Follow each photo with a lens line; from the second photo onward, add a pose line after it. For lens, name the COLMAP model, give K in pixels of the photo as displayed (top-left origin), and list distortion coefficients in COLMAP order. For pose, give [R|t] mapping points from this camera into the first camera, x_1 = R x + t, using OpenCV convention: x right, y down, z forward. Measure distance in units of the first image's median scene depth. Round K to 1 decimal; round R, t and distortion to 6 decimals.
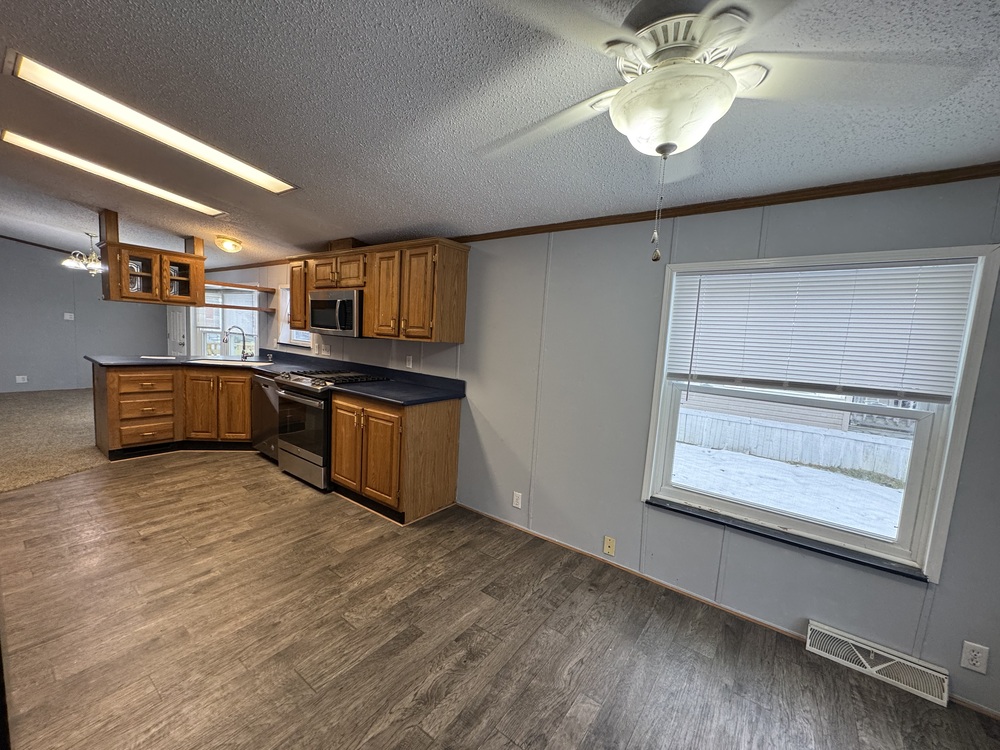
lens RADIAL K [[400.3, 0, 495.6], [0, 400.3, 377.7], [0, 0, 1]] dist [0.002909, 0.000132]
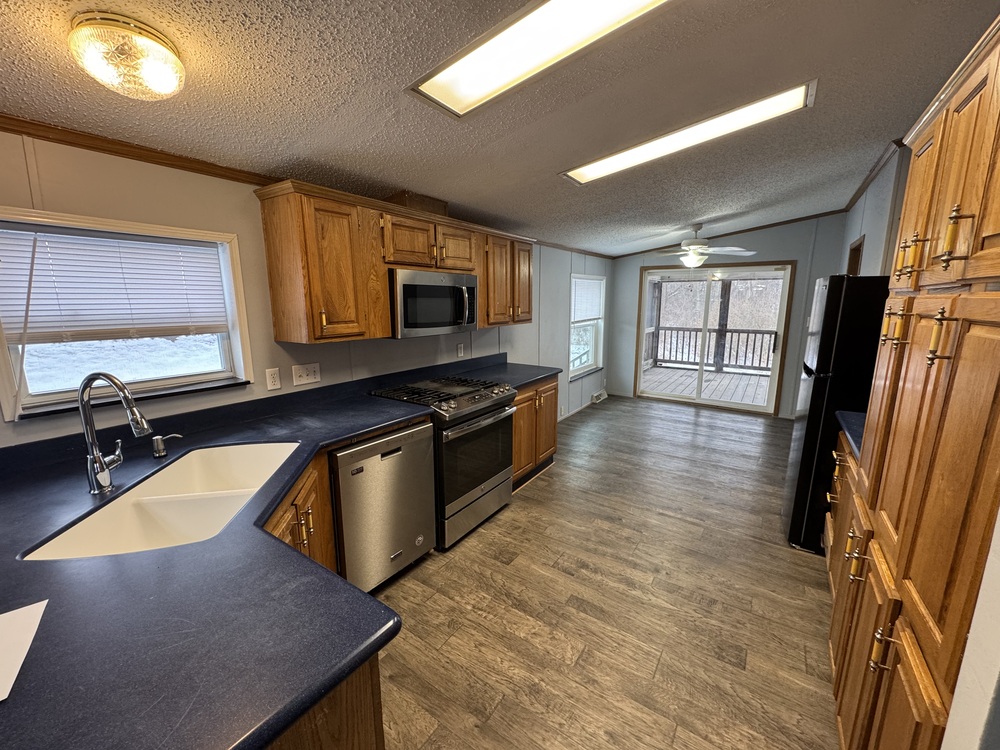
lens RADIAL K [[400.3, 0, 504.1], [0, 400.3, 376.6], [0, 0, 1]] dist [0.002909, 0.000132]
pose [[-0.047926, -0.243709, 0.968664, -1.706835], [0.109384, 0.962665, 0.247611, -0.300890], [-0.992844, 0.117823, -0.019479, 1.367683]]
